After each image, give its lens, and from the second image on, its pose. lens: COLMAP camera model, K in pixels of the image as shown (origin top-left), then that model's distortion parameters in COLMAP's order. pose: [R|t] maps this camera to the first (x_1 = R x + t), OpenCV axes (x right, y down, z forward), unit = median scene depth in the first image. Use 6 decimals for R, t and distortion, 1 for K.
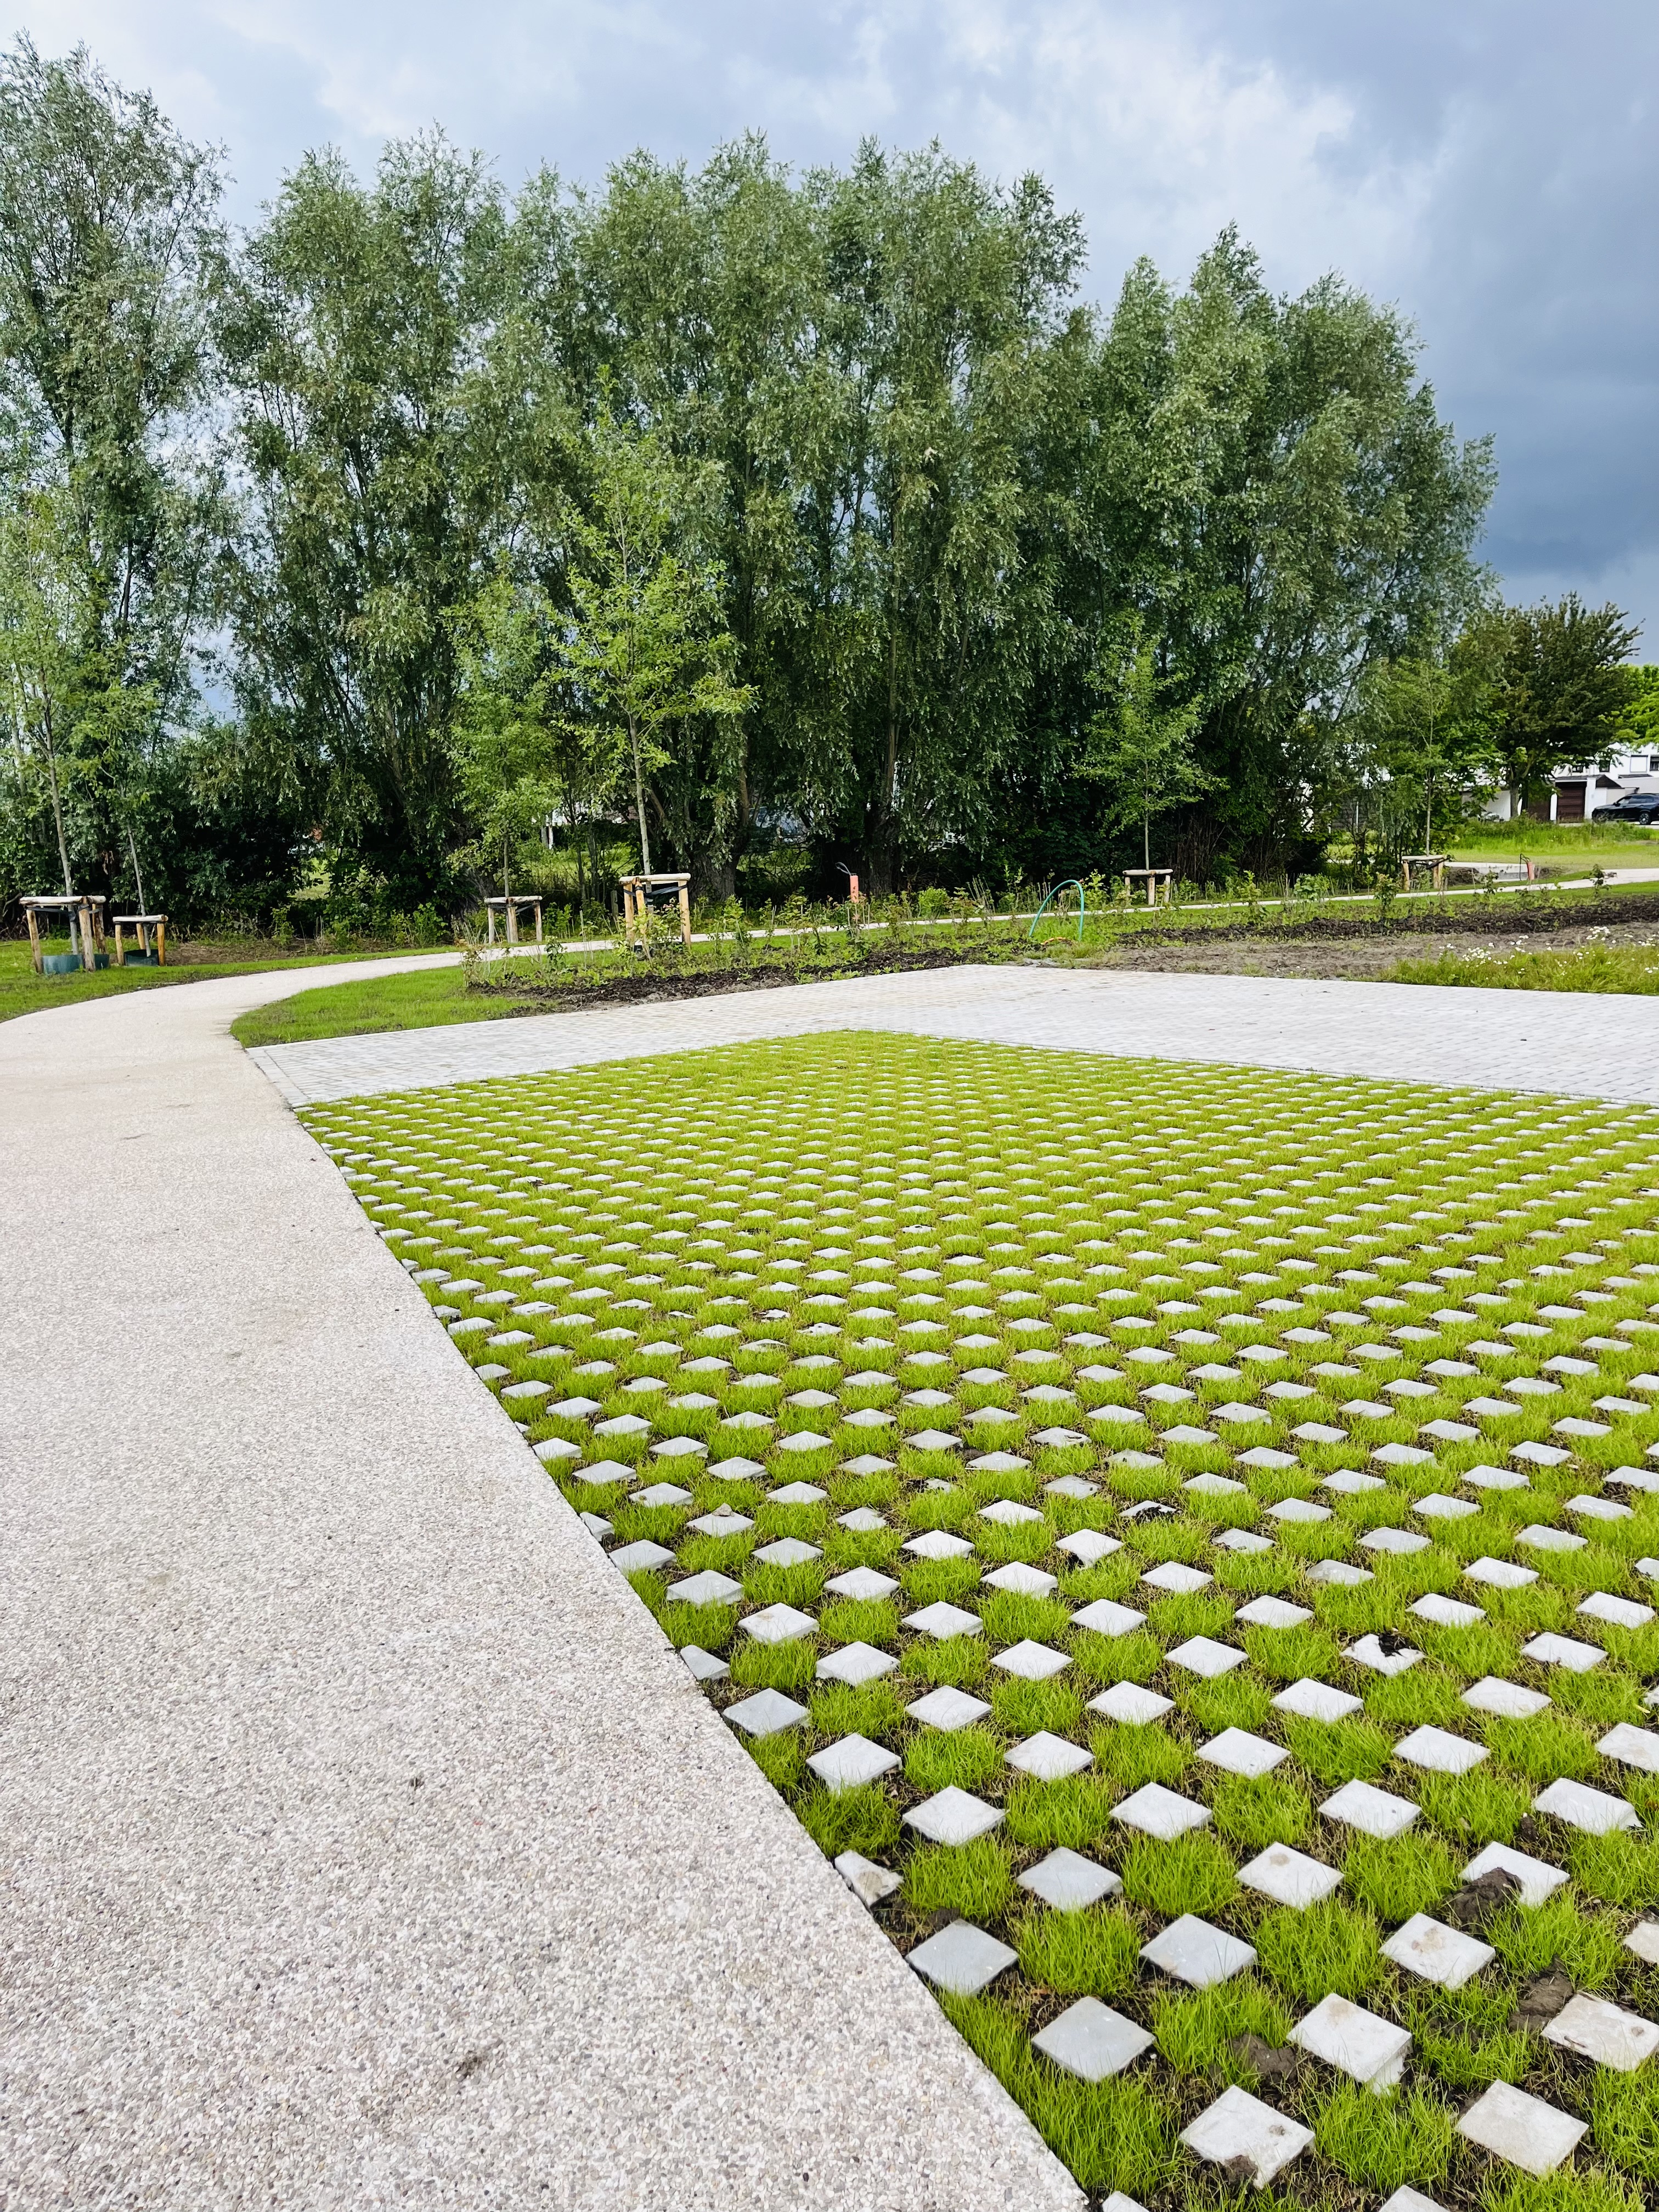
lens RADIAL K [[1782.2, 0, 829.5], [0, 1782.2, 1106.0], [0, 0, 1]] dist [0.061523, -0.010233]
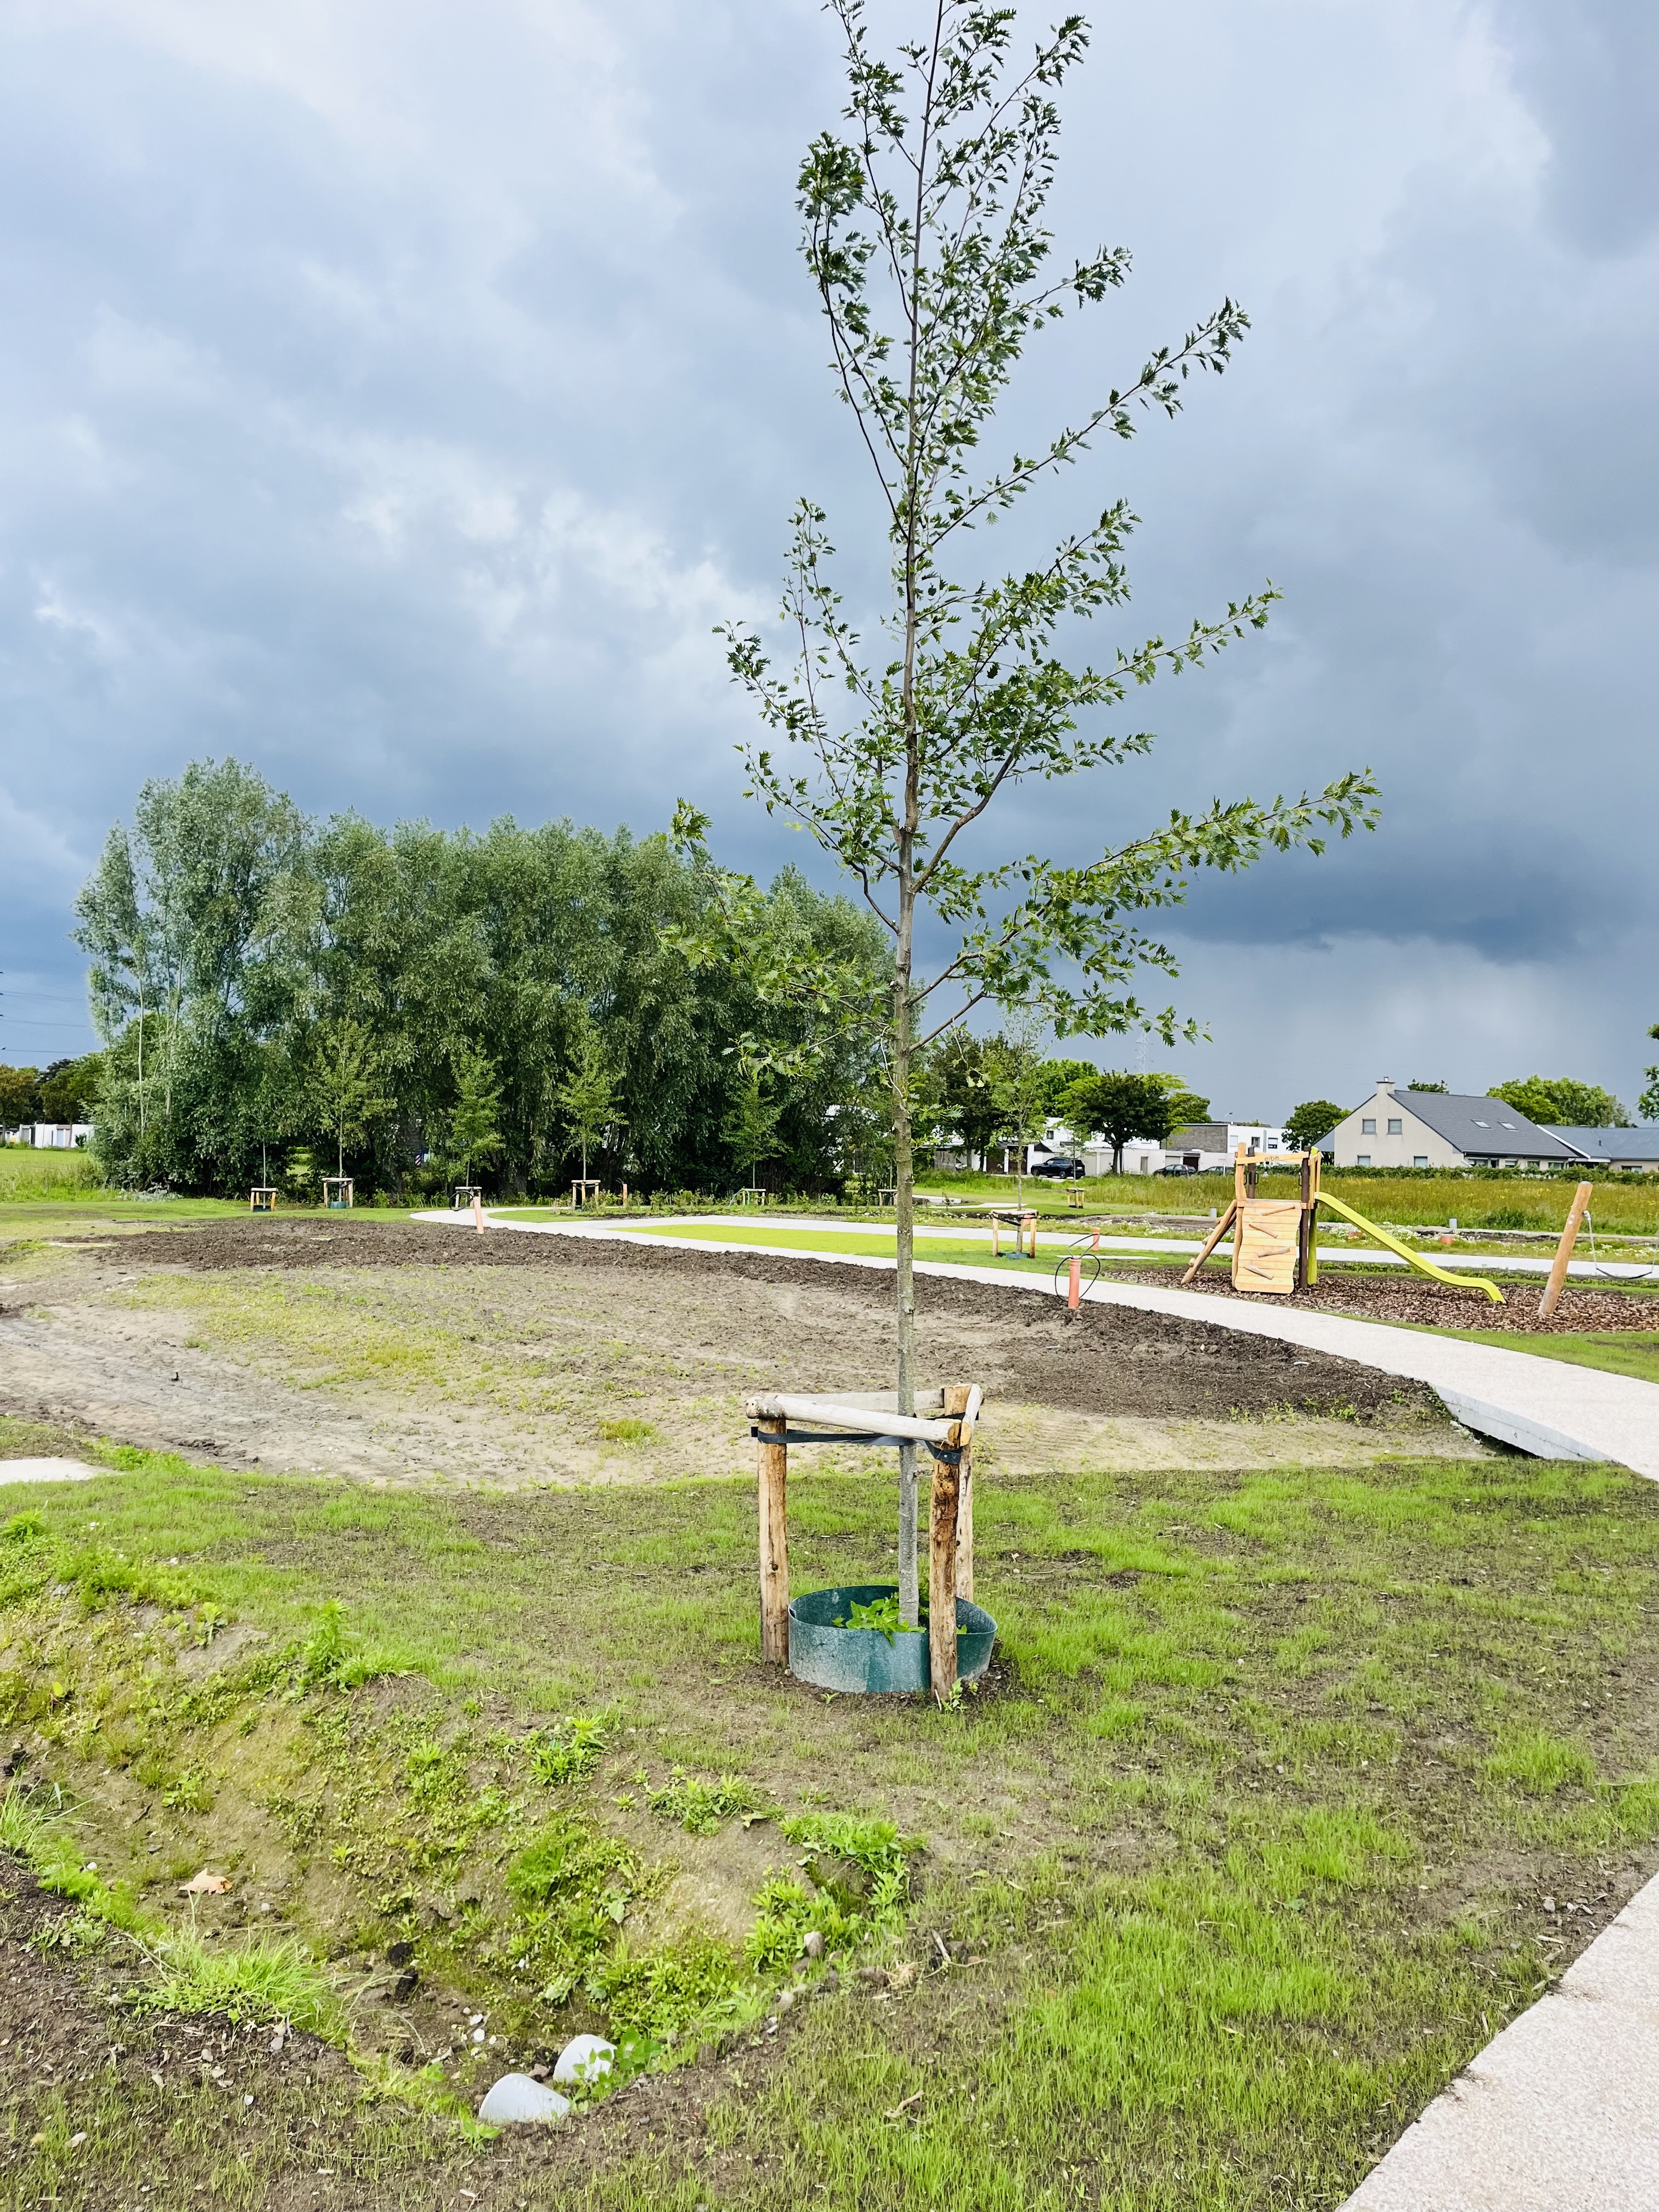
lens RADIAL K [[1782.2, 0, 829.5], [0, 1782.2, 1106.0], [0, 0, 1]] dist [0.061523, -0.010233]
pose [[0.967444, 0.060480, 0.245751, -0.224442], [-0.016031, 0.983721, -0.178988, 0.124887], [-0.252576, 0.169222, 0.952664, -0.886810]]
